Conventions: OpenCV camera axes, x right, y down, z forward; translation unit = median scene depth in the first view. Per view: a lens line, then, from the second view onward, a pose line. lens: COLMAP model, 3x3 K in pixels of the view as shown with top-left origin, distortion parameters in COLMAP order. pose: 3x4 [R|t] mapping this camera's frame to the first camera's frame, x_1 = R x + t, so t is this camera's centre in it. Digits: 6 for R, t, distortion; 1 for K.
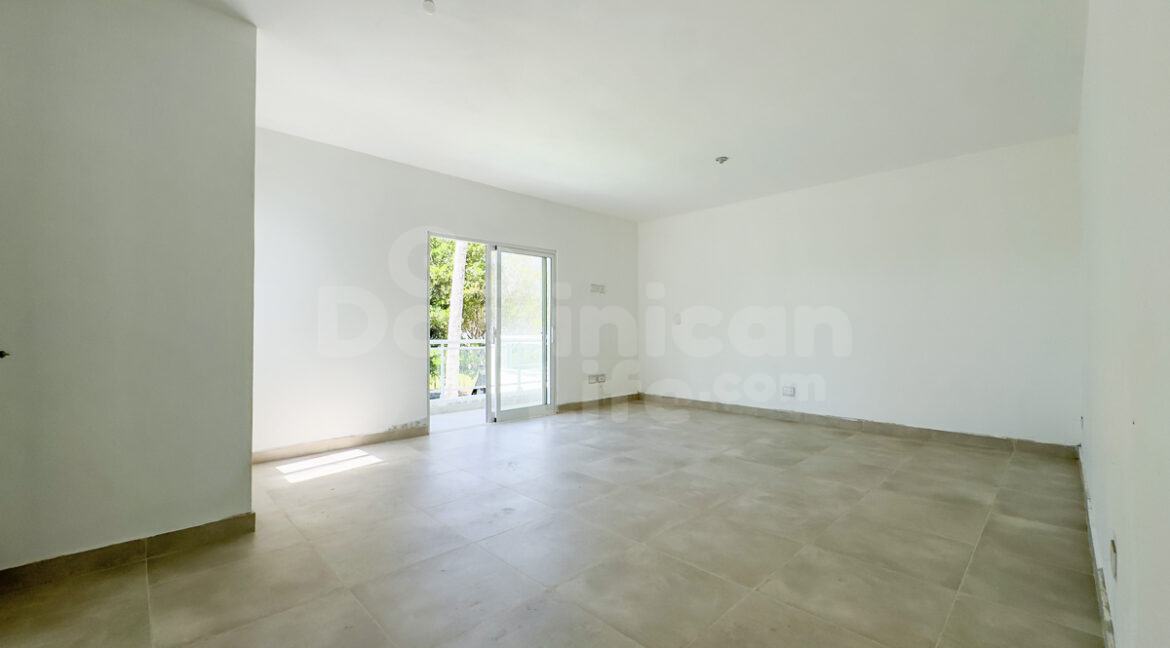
lens RADIAL K [[471.6, 0, 585.3], [0, 471.6, 324.9], [0, 0, 1]] dist [-0.004634, 0.000365]
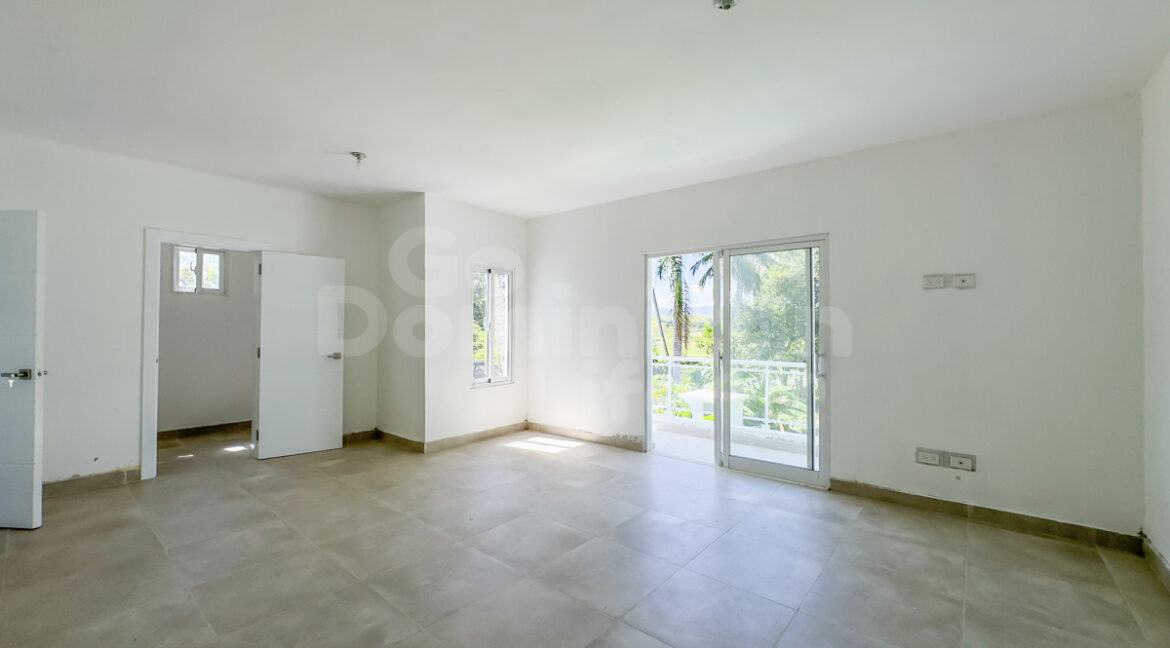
lens RADIAL K [[471.6, 0, 586.7], [0, 471.6, 321.9], [0, 0, 1]] dist [-0.004634, 0.000365]
pose [[0.094019, -0.010895, -0.995511, 0.794837], [0.003327, 0.999938, -0.010629, -0.047443], [0.995565, -0.002312, 0.094050, 0.914189]]
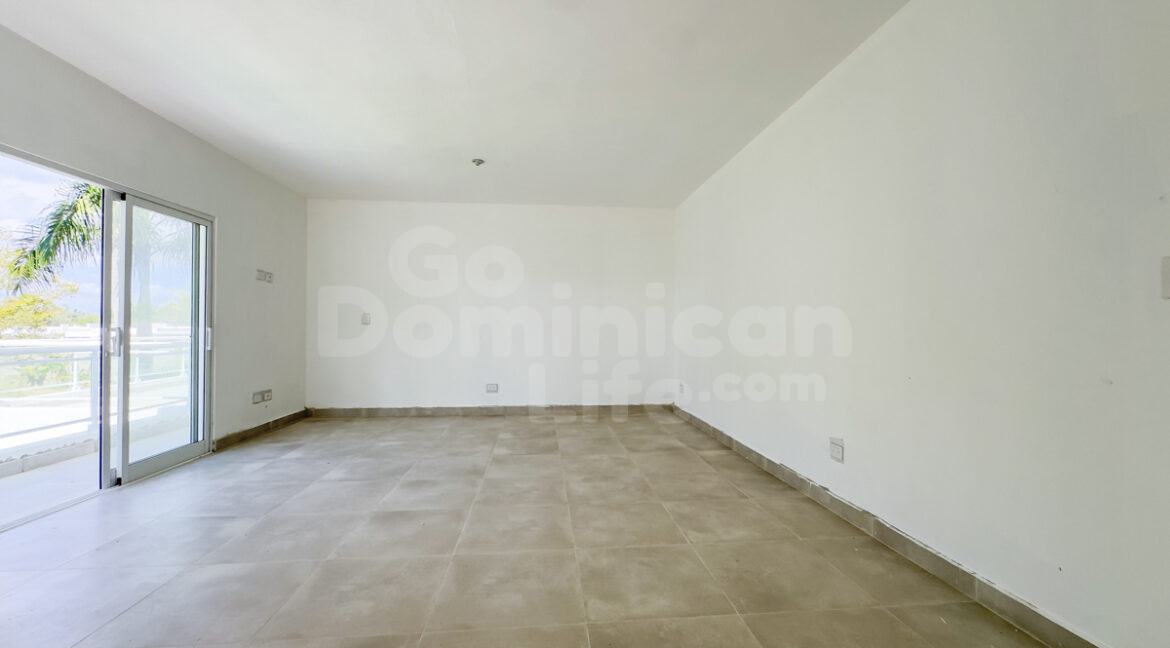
lens RADIAL K [[471.6, 0, 588.6], [0, 471.6, 323.7], [0, 0, 1]] dist [-0.004634, 0.000365]
pose [[0.625298, 0.010305, 0.780318, -0.377721], [-0.010118, 0.999936, -0.005097, -0.004062], [-0.780321, -0.004708, 0.625362, 0.208372]]
